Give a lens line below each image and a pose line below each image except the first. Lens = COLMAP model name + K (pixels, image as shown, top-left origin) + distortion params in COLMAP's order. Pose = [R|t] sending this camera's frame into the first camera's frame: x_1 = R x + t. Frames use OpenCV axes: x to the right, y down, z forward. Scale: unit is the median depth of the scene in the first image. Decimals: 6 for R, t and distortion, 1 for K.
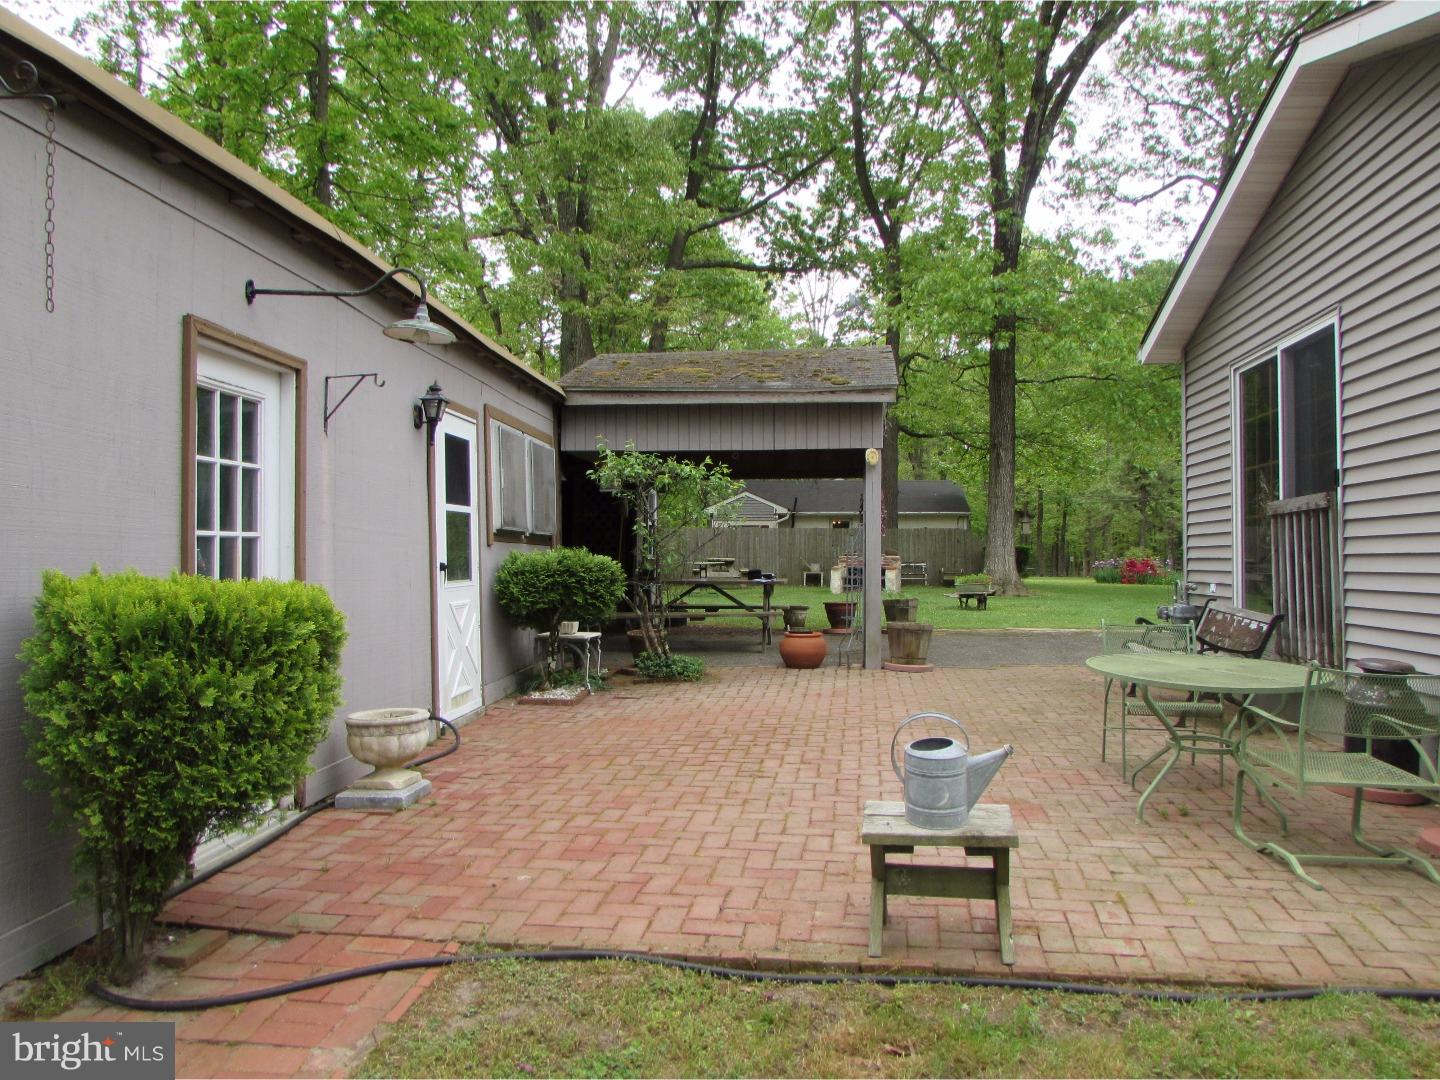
lens RADIAL K [[999.7, 0, 716.4], [0, 999.7, 537.6], [0, 0, 1]] dist [-0.022239, 0.002437]
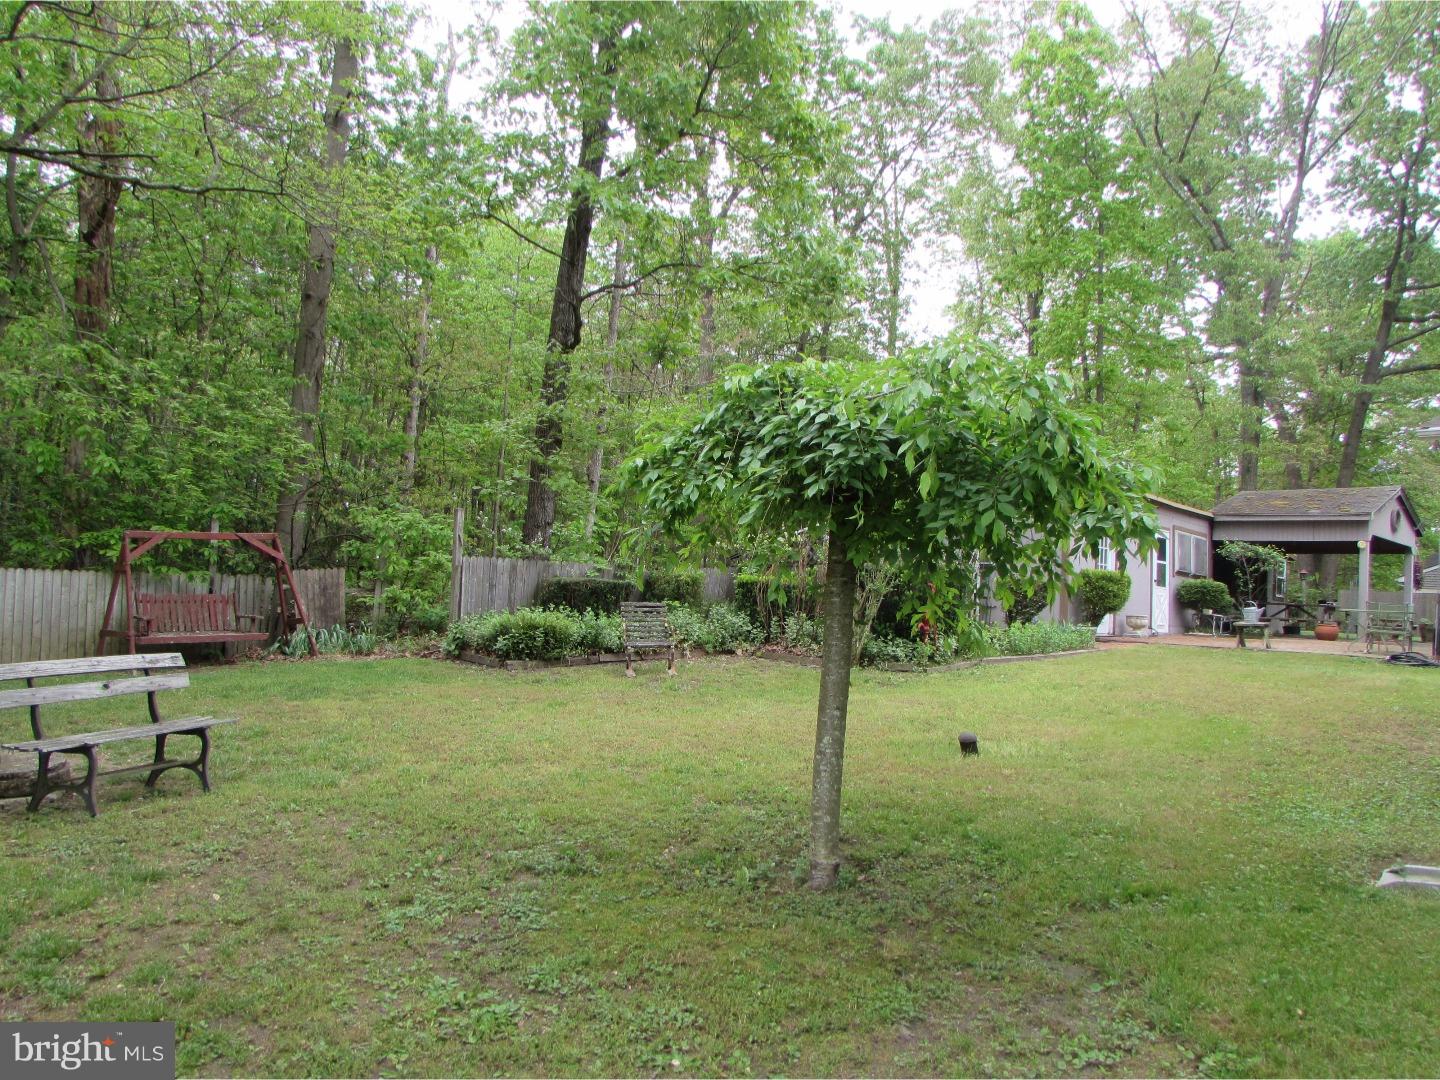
lens RADIAL K [[999.7, 0, 715.7], [0, 999.7, 536.9], [0, 0, 1]] dist [-0.022239, 0.002437]
pose [[0.766120, 0.004550, -0.642681, 0.534397], [-0.051439, 0.997201, -0.054259, 0.106605], [0.640635, 0.074627, 0.764210, -1.802798]]
